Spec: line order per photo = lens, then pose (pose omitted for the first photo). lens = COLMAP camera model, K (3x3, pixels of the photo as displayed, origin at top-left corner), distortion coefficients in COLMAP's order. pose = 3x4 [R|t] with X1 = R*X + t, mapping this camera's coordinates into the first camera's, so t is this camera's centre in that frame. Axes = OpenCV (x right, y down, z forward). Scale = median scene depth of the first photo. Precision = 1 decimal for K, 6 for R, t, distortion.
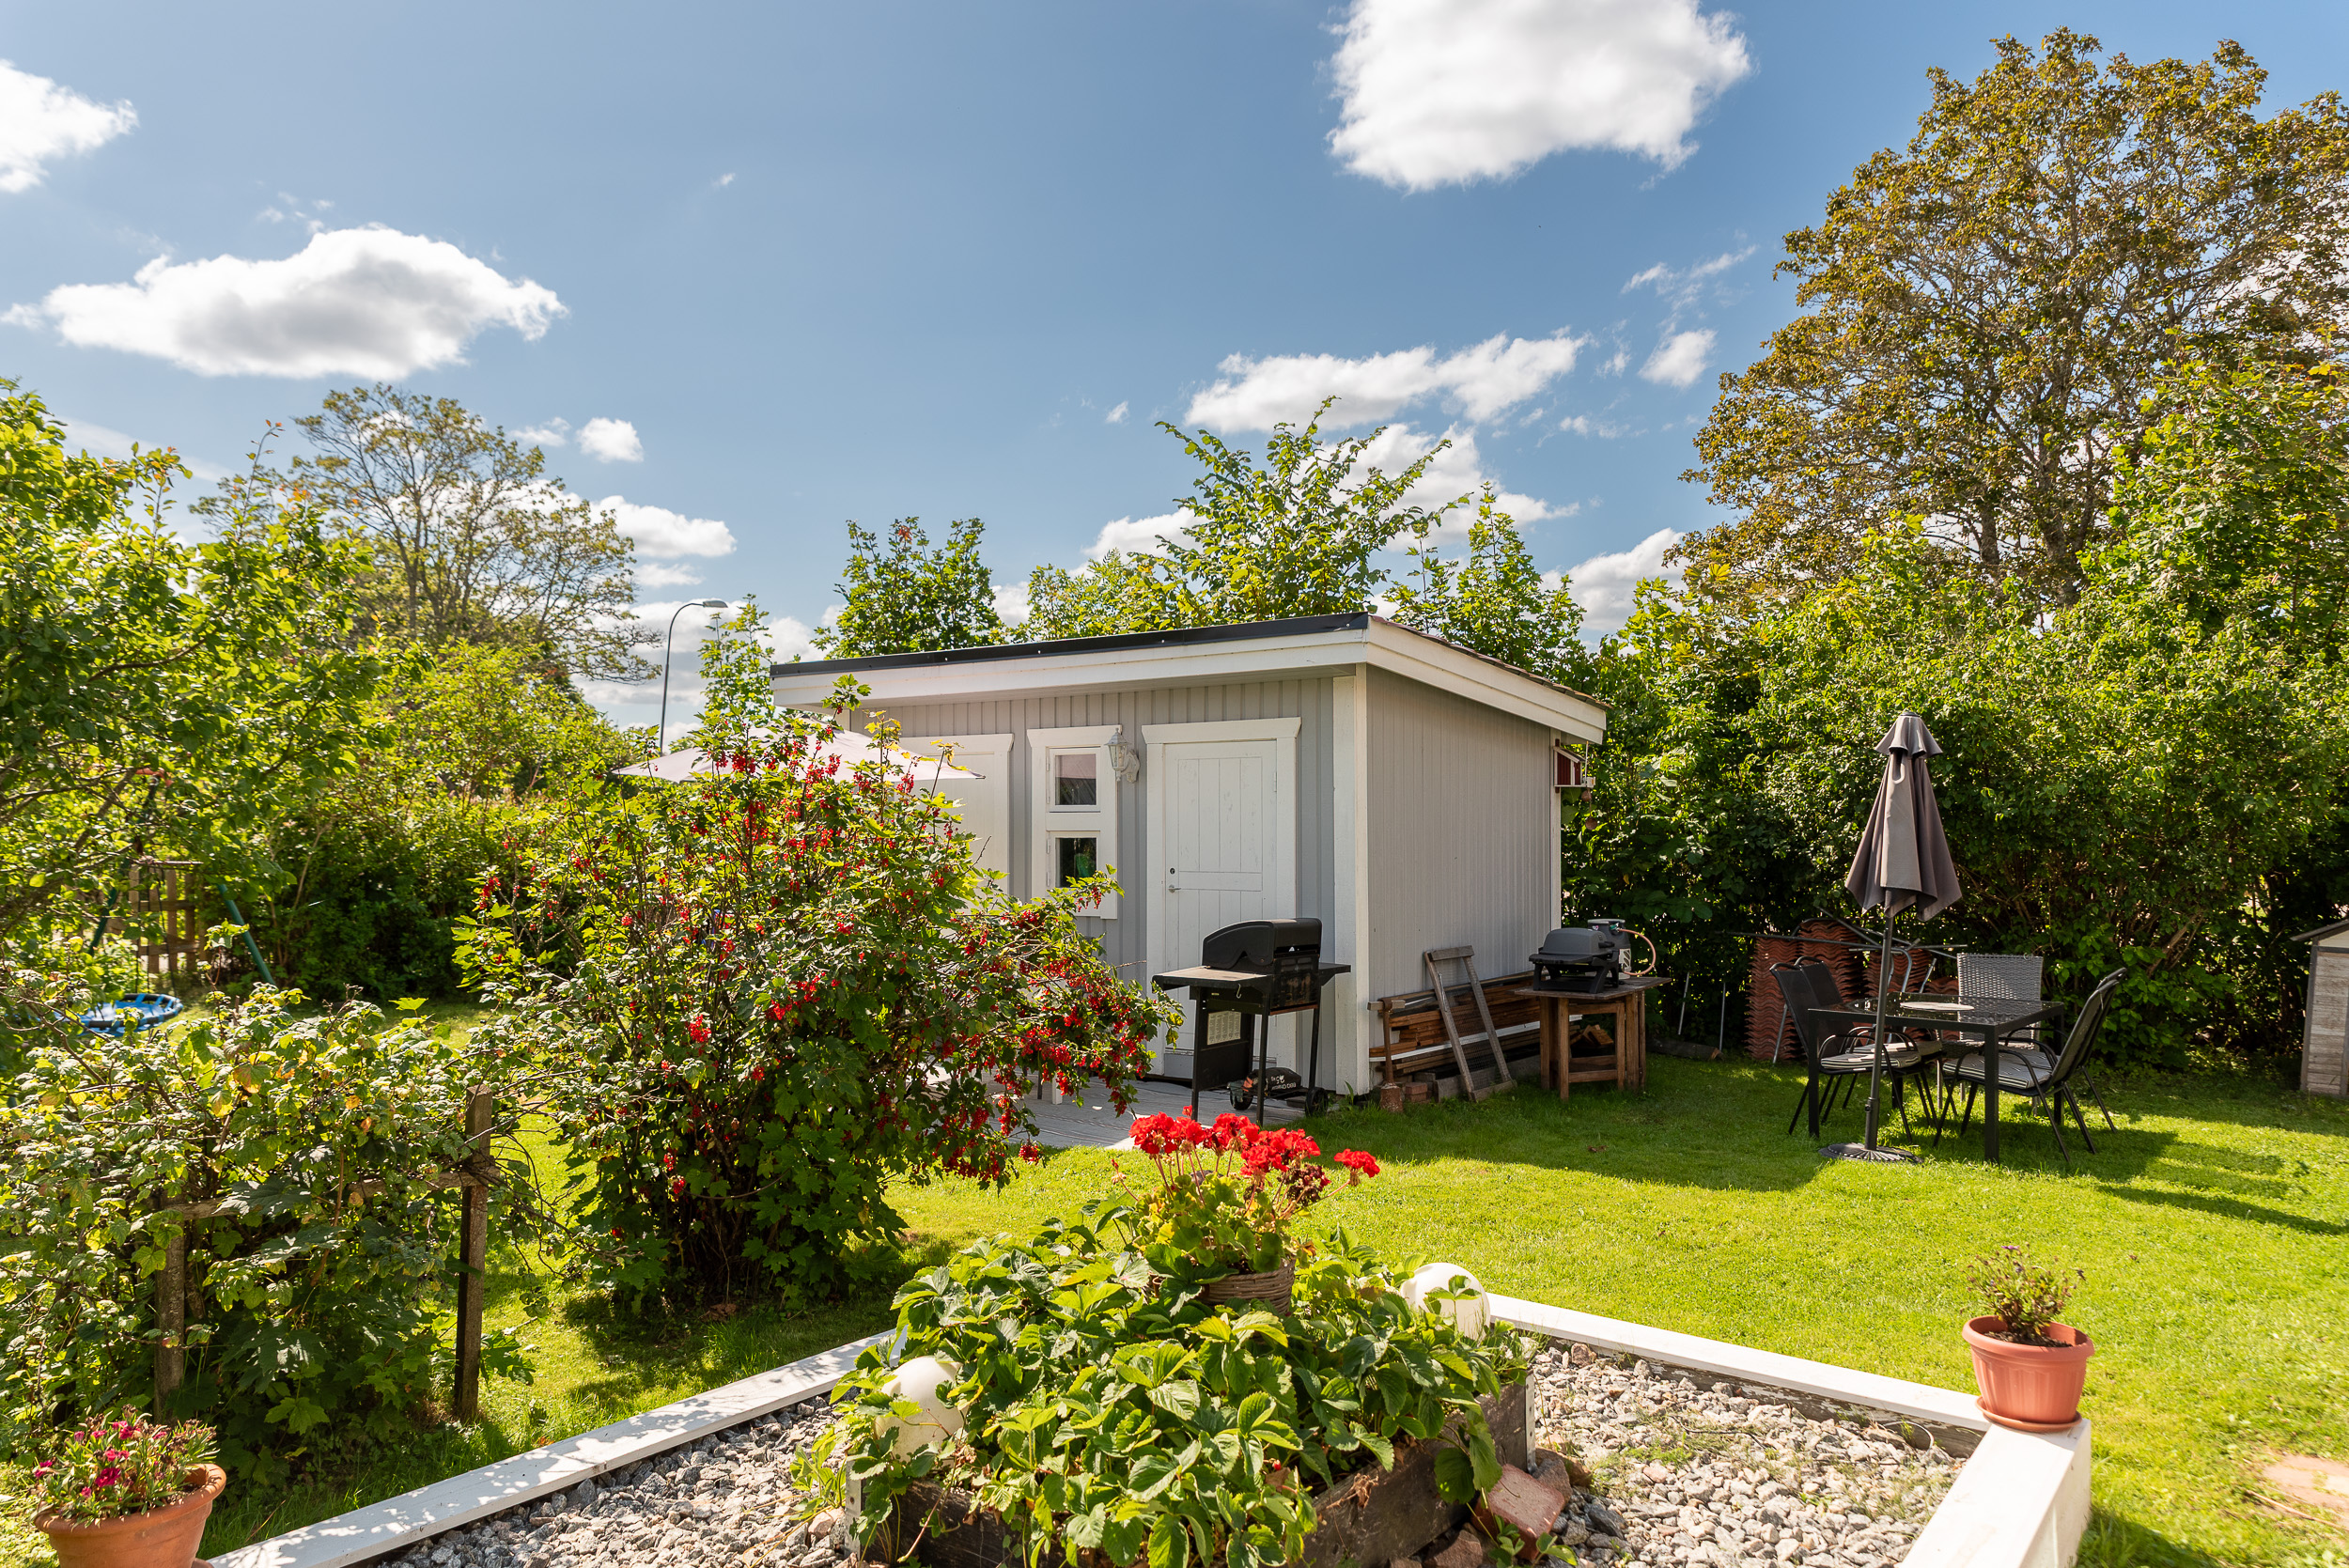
lens RADIAL K [[1604.5, 0, 1173.5], [0, 1604.5, 779.1], [0, 0, 1]] dist [0.001225, 0.004691]
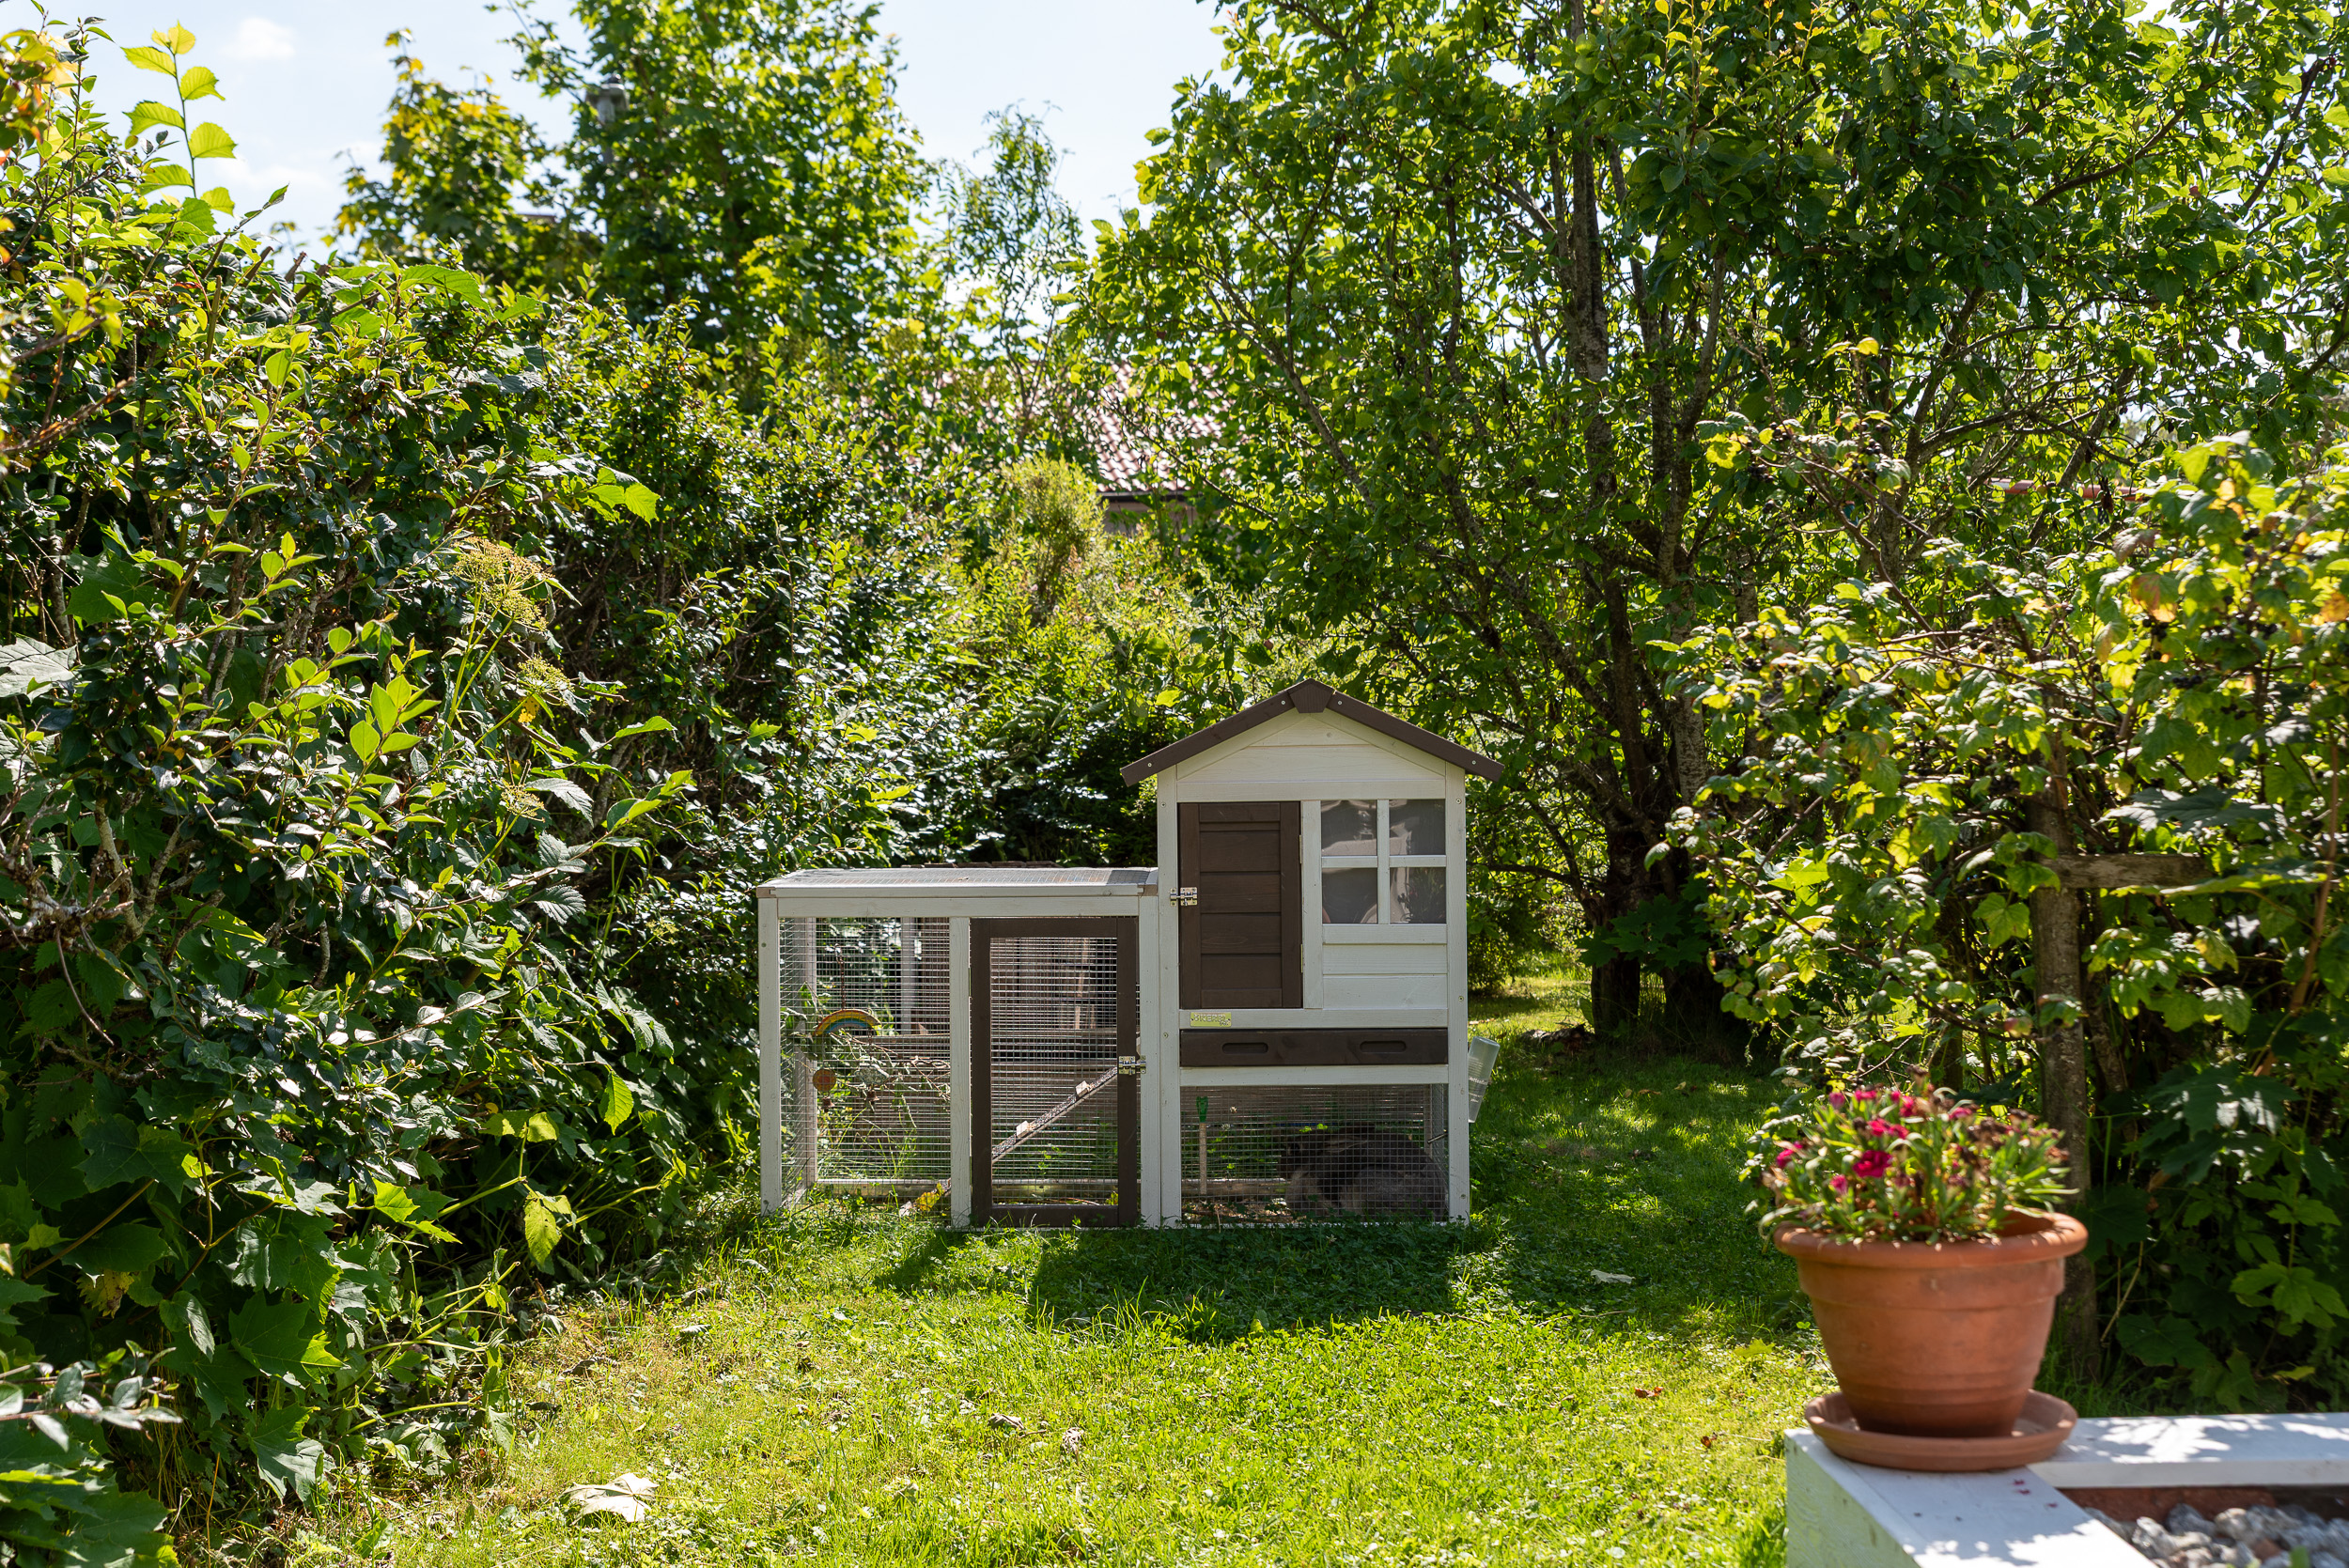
lens RADIAL K [[2809.5, 0, 1173.3], [0, 2809.5, 784.8], [0, 0, 1]] dist [0.008059, 0.000000]
pose [[0.592830, -0.016089, -0.805167, -0.033477], [0.047107, 0.998781, 0.014726, 0.224022], [0.803948, -0.046659, 0.592866, 0.206809]]
